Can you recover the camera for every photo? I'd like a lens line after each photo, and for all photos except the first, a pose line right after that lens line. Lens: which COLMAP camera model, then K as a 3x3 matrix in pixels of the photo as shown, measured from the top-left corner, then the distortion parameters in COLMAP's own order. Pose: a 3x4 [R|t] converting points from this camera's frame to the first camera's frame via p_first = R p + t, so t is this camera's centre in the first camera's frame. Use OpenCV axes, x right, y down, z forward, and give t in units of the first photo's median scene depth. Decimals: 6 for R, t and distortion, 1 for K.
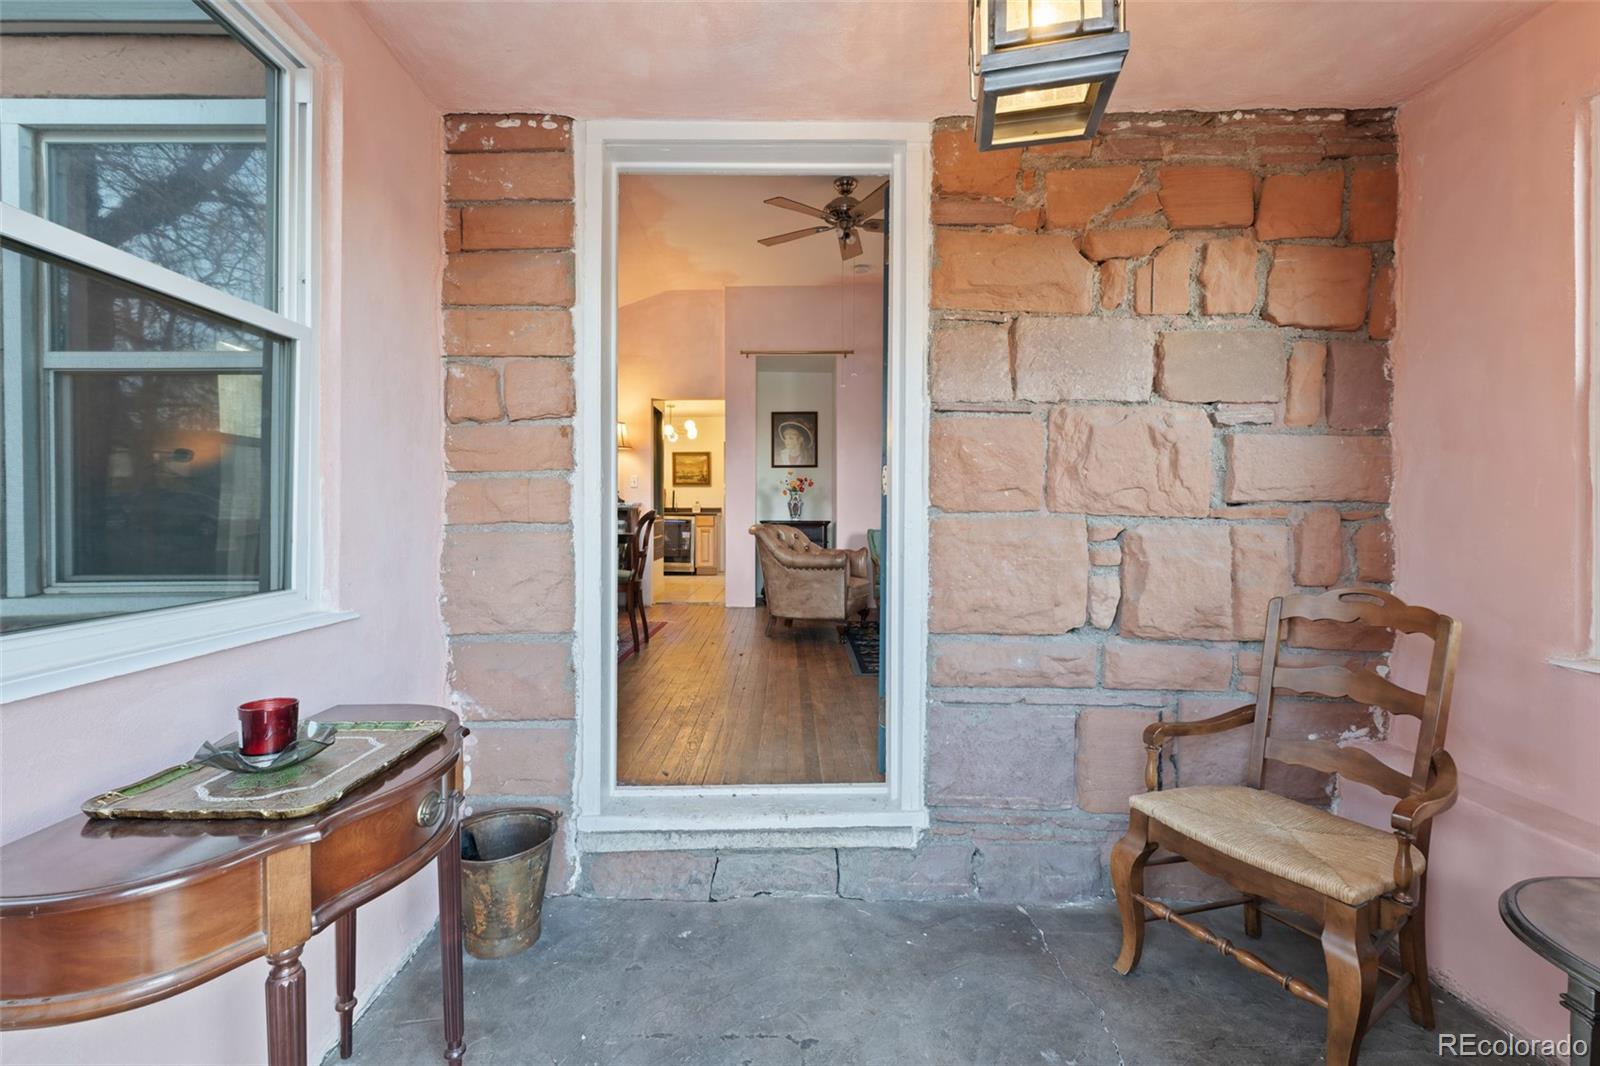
lens RADIAL K [[698.5, 0, 798.5], [0, 698.5, 509.5], [0, 0, 1]] dist [-0.002564, -0.000888]
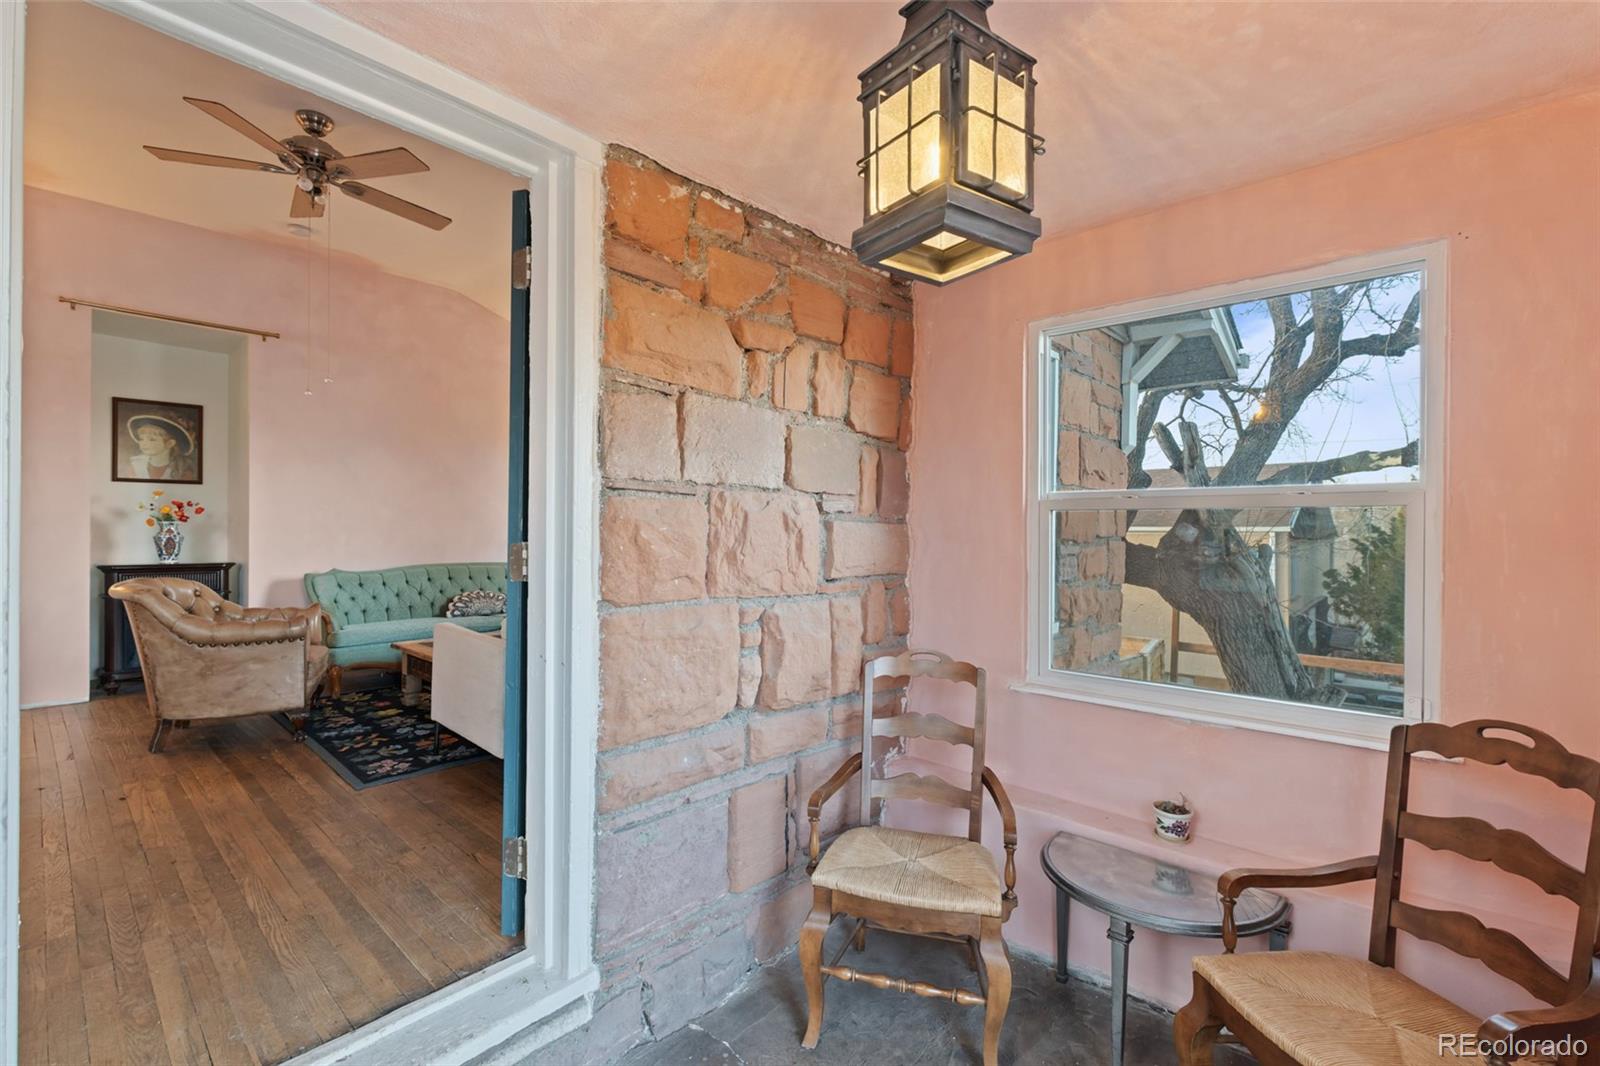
lens RADIAL K [[684.1, 0, 830.9], [0, 684.1, 530.9], [0, 0, 1]] dist [-0.002423, -0.000219]
pose [[0.670292, 0.014069, 0.741964, -0.232187], [-0.018059, 0.999833, -0.002644, -0.089549], [-0.741878, -0.011626, 0.670434, 0.236389]]
